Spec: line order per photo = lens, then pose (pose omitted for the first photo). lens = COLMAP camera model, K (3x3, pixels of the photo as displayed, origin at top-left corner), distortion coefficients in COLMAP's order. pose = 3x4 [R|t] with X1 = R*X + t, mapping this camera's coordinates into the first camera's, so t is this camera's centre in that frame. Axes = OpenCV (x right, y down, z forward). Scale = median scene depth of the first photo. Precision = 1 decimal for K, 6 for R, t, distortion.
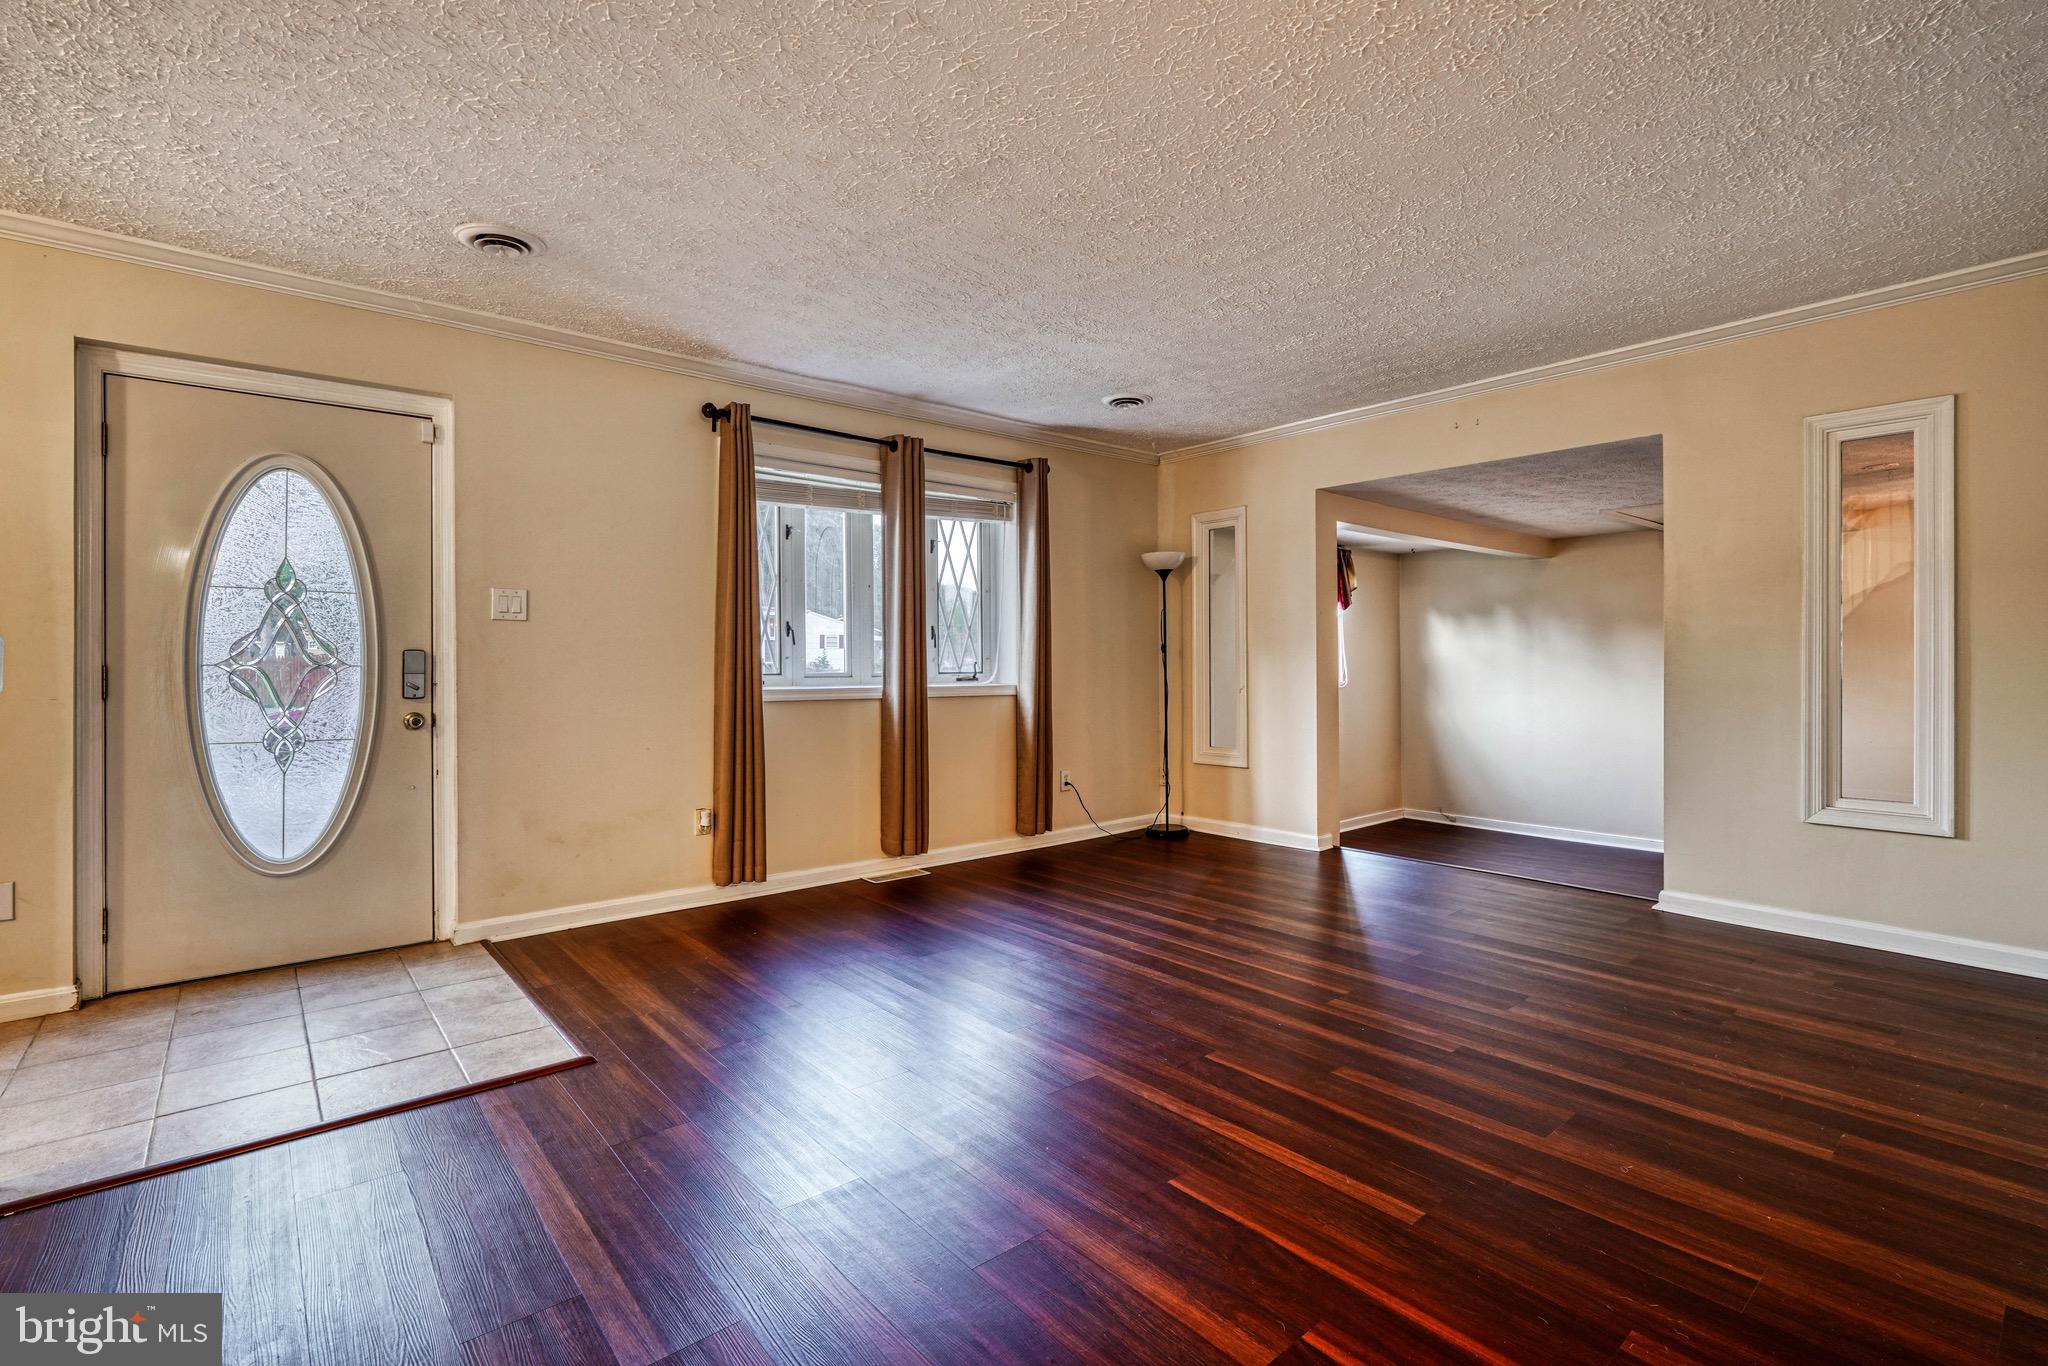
lens RADIAL K [[920.9, 0, 1024.5], [0, 920.9, 664.1], [0, 0, 1]] dist [-0.011683, 0.004349]
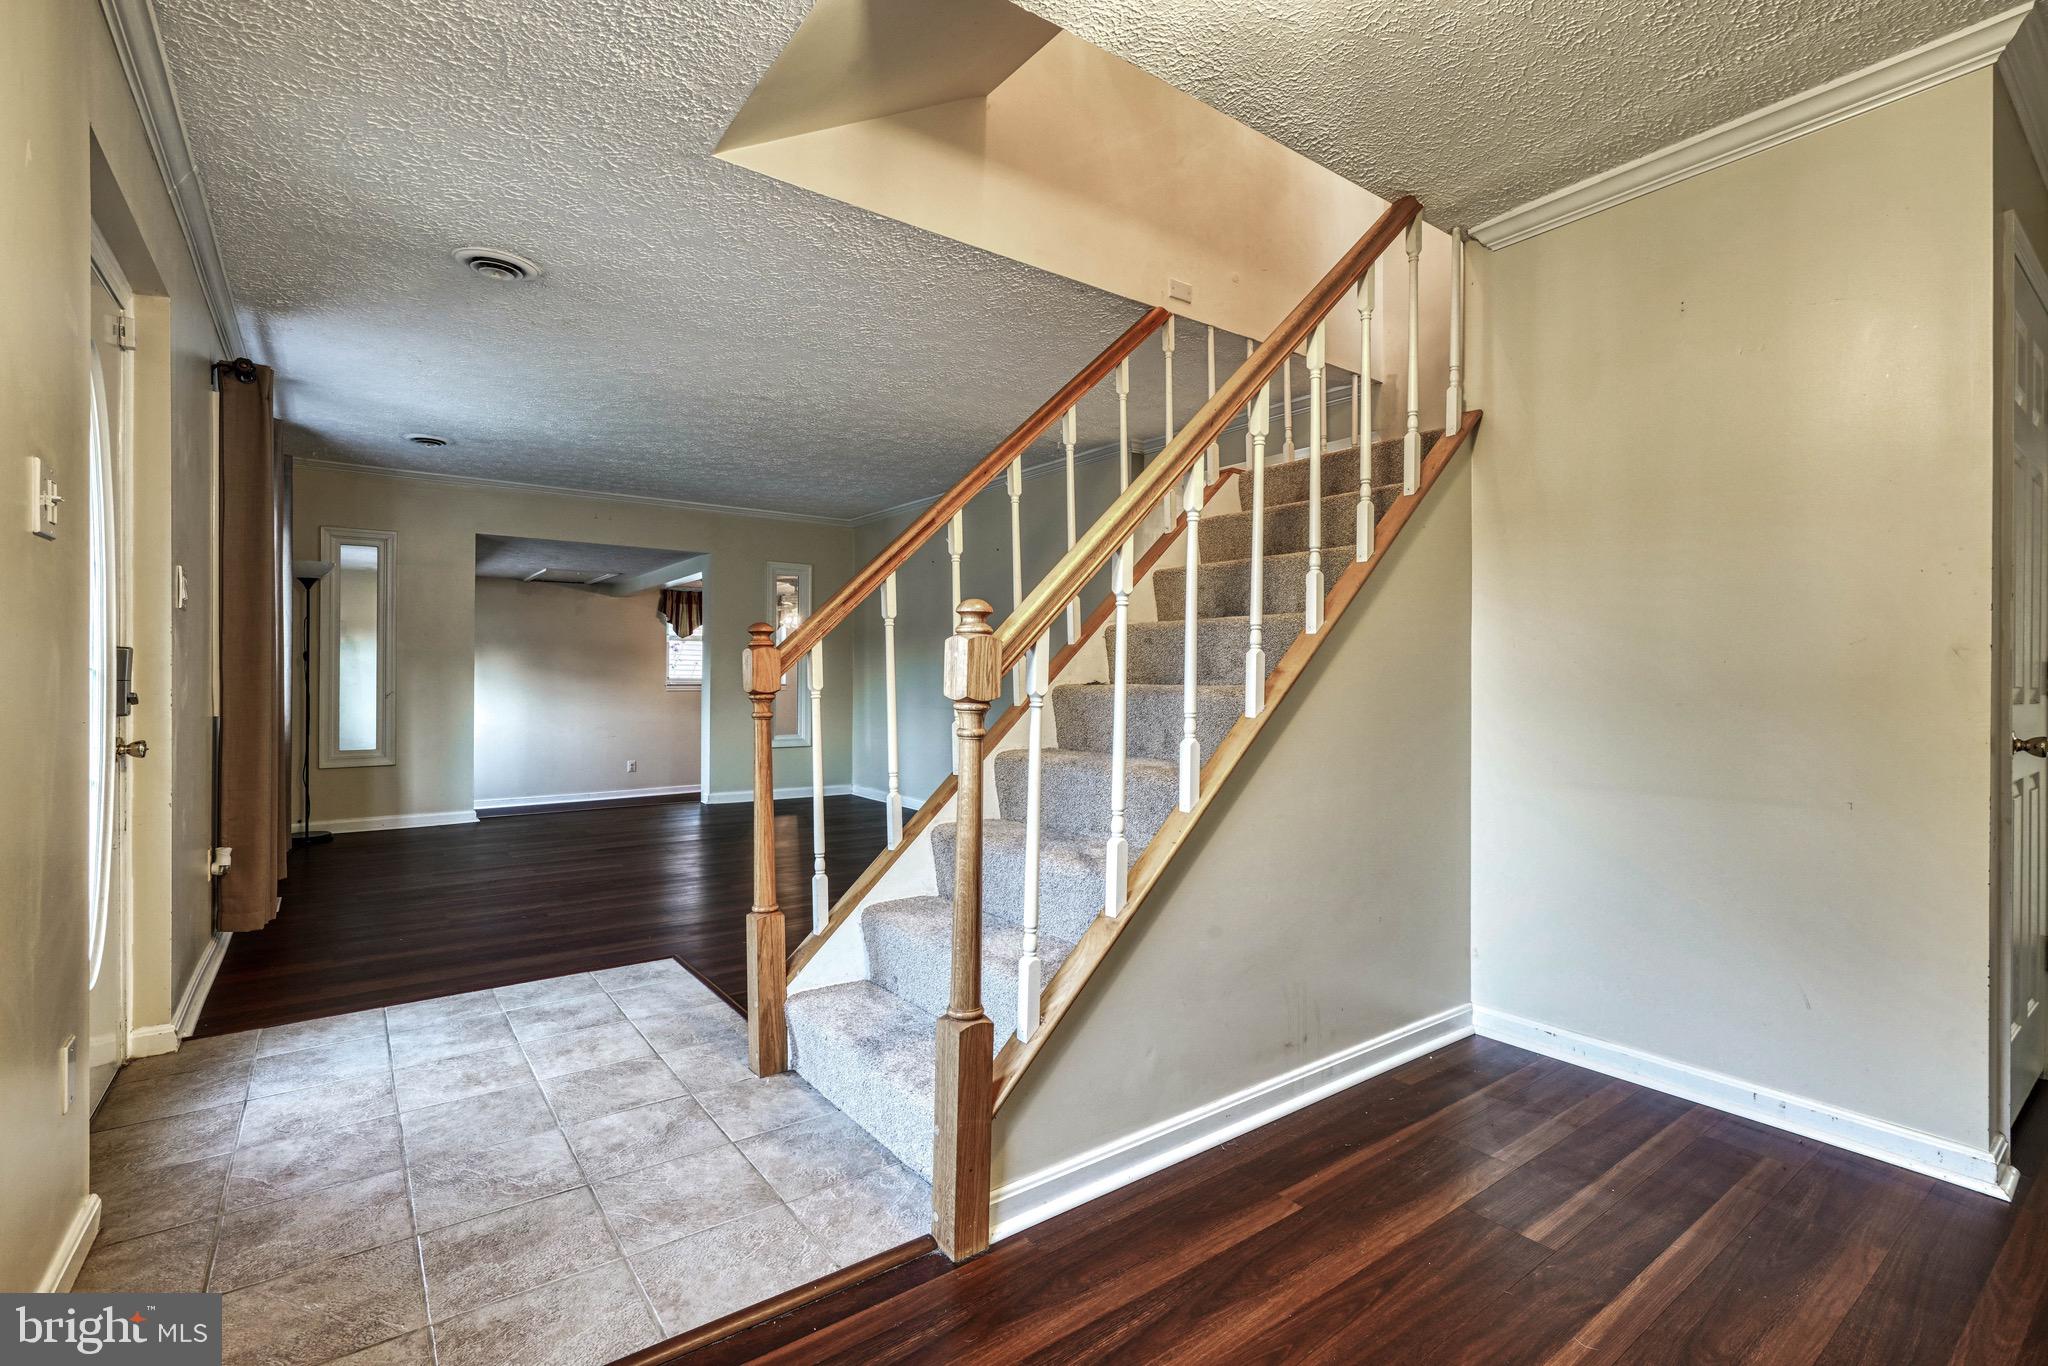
lens RADIAL K [[920.9, 0, 1022.1], [0, 920.9, 677.6], [0, 0, 1]] dist [-0.011683, 0.004349]
pose [[0.069029, -0.003869, 0.997607, -1.553543], [-0.005671, 0.999975, 0.004270, 0.000158], [-0.997599, -0.005952, 0.069006, 0.326987]]
